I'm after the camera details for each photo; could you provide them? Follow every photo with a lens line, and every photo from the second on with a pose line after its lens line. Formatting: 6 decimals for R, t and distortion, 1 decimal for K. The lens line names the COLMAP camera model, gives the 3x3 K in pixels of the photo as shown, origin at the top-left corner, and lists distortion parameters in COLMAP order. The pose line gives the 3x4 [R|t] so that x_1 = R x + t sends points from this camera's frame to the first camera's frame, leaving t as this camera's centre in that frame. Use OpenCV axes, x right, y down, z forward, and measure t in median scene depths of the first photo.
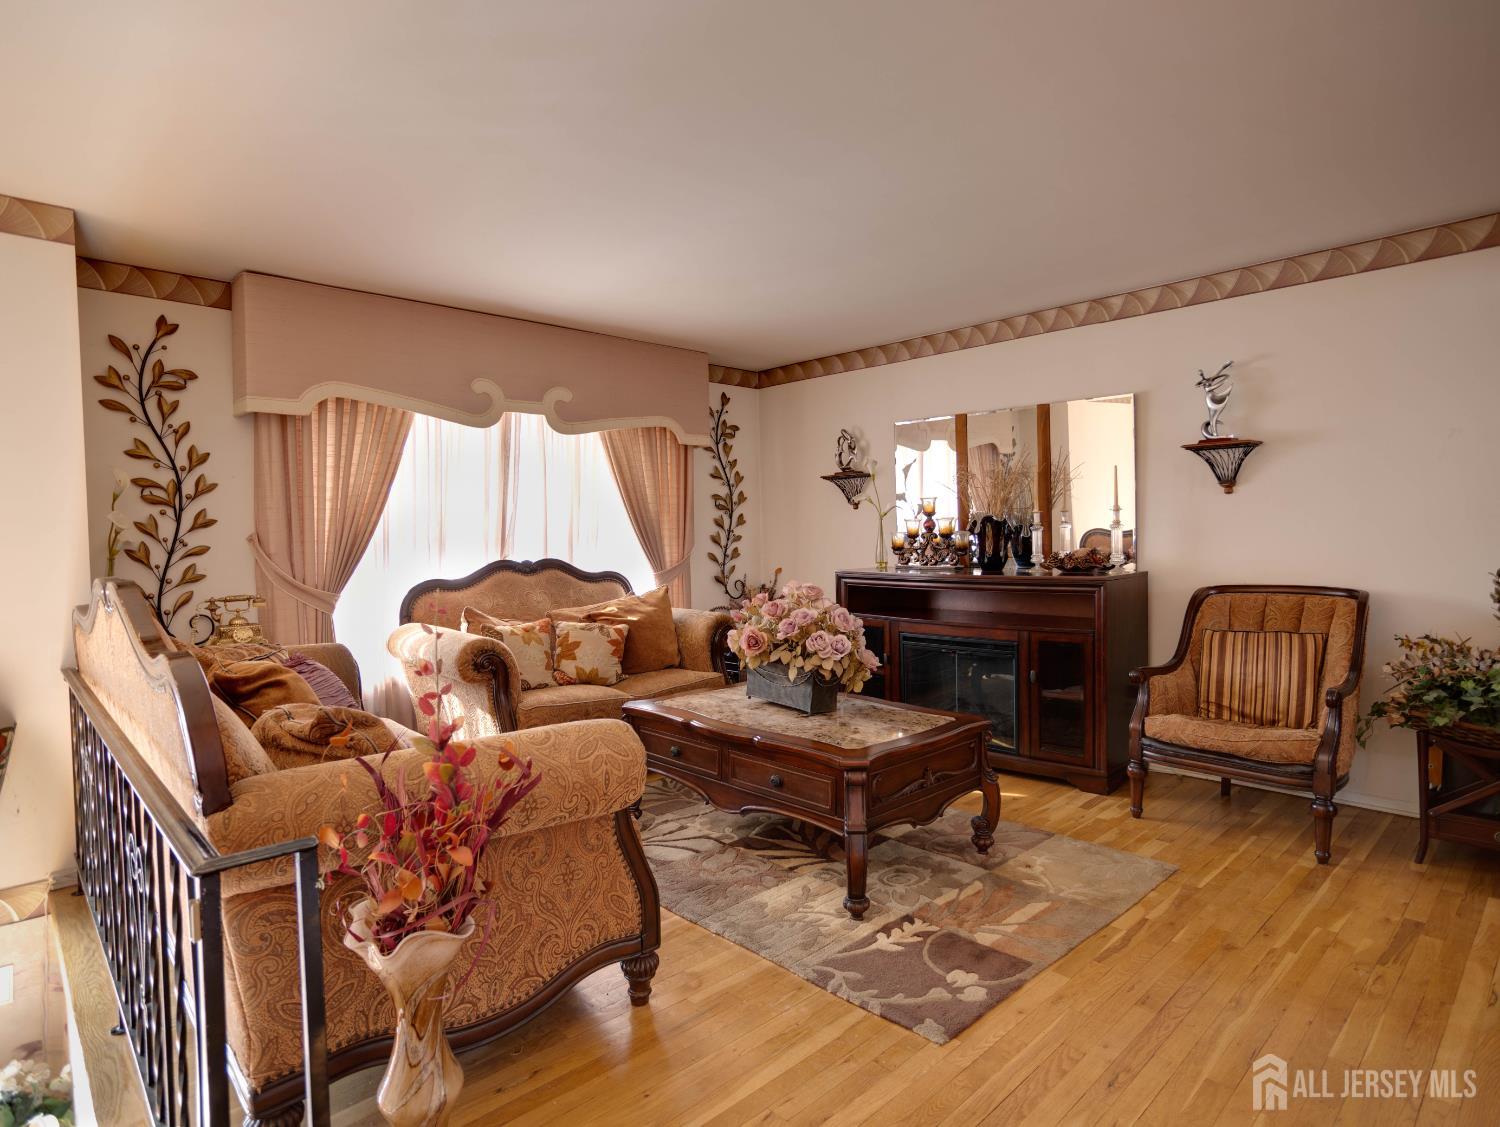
lens RADIAL K [[832.1, 0, 746.2], [0, 832.1, 565.7], [0, 0, 1]] dist [-0.047200, 0.030923]
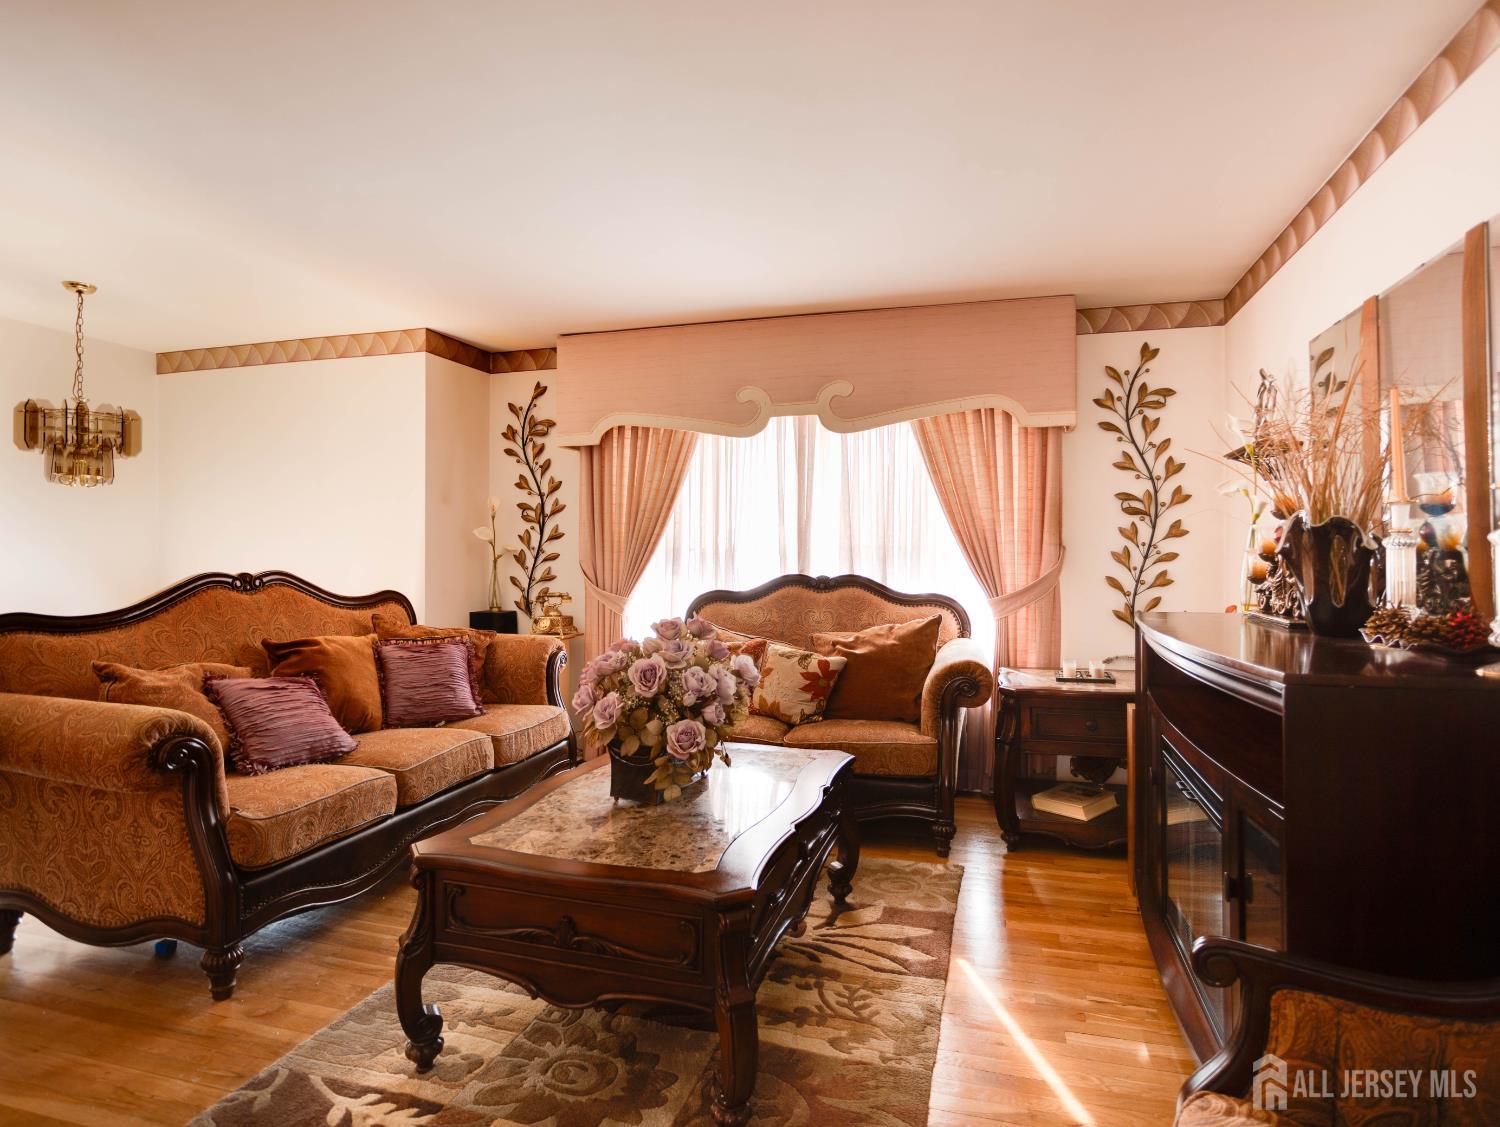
lens RADIAL K [[832.1, 0, 750.0], [0, 832.1, 566.4], [0, 0, 1]] dist [-0.047200, 0.030923]
pose [[0.500336, 0.028352, -0.865367, 0.644746], [-0.041656, 0.999095, 0.008649, -0.028047], [0.864828, 0.031720, 0.501064, 0.623204]]
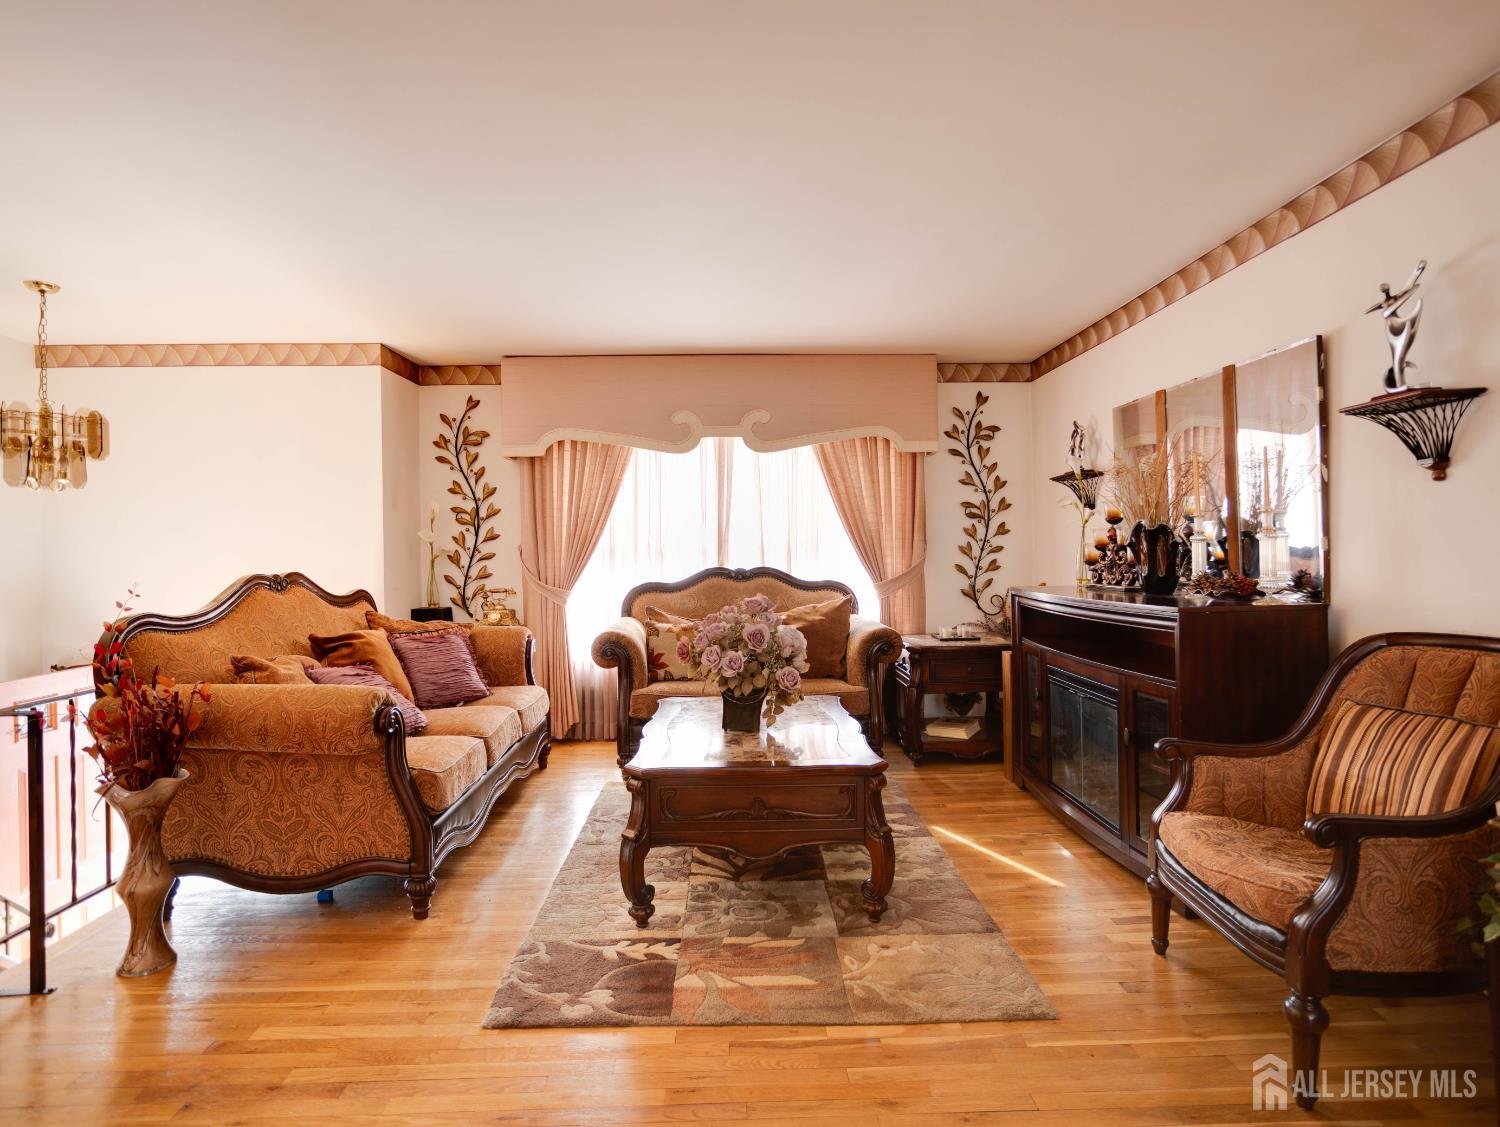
lens RADIAL K [[832.1, 0, 745.8], [0, 832.1, 568.9], [0, 0, 1]] dist [-0.047200, 0.030923]
pose [[0.743108, 0.021276, -0.668833, 0.644660], [-0.024703, 0.999685, 0.004354, -0.013862], [0.668715, 0.013287, 0.743400, 0.231347]]
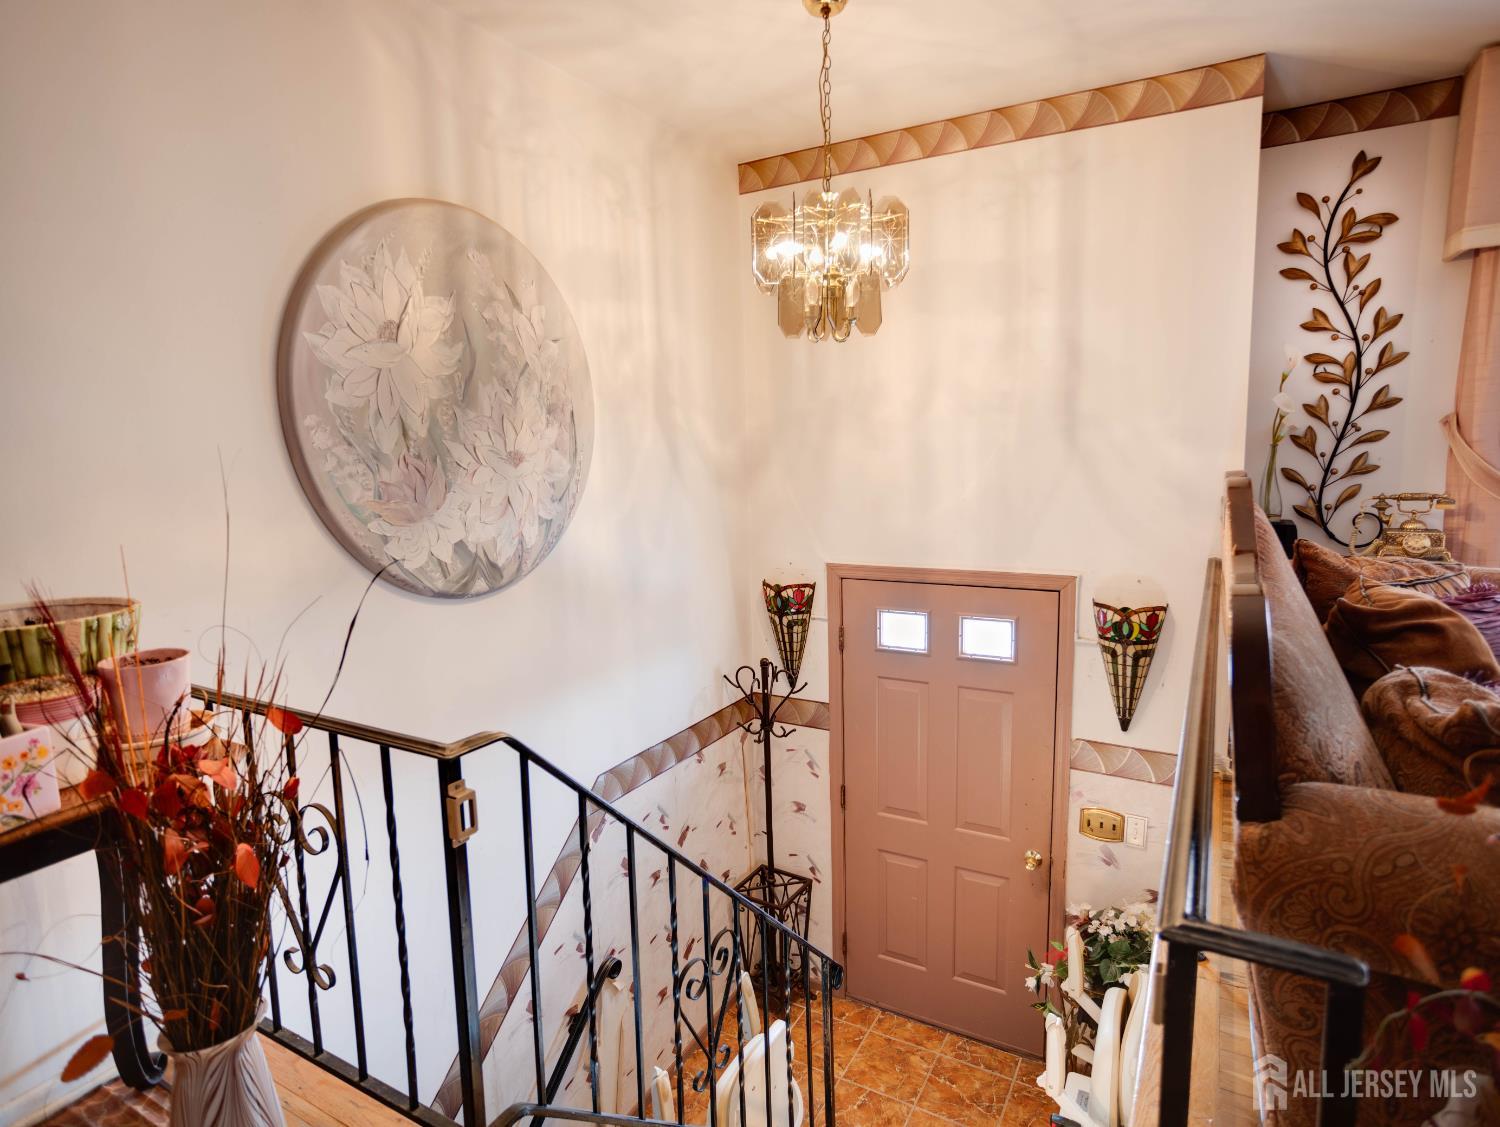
lens RADIAL K [[832.1, 0, 753.9], [0, 832.1, 560.2], [0, 0, 1]] dist [-0.047200, 0.030923]
pose [[0.299139, 0.145882, -0.942992, -0.051790], [-0.011052, 0.988708, 0.149448, -0.011166], [0.954145, -0.034283, 0.297374, 0.144939]]
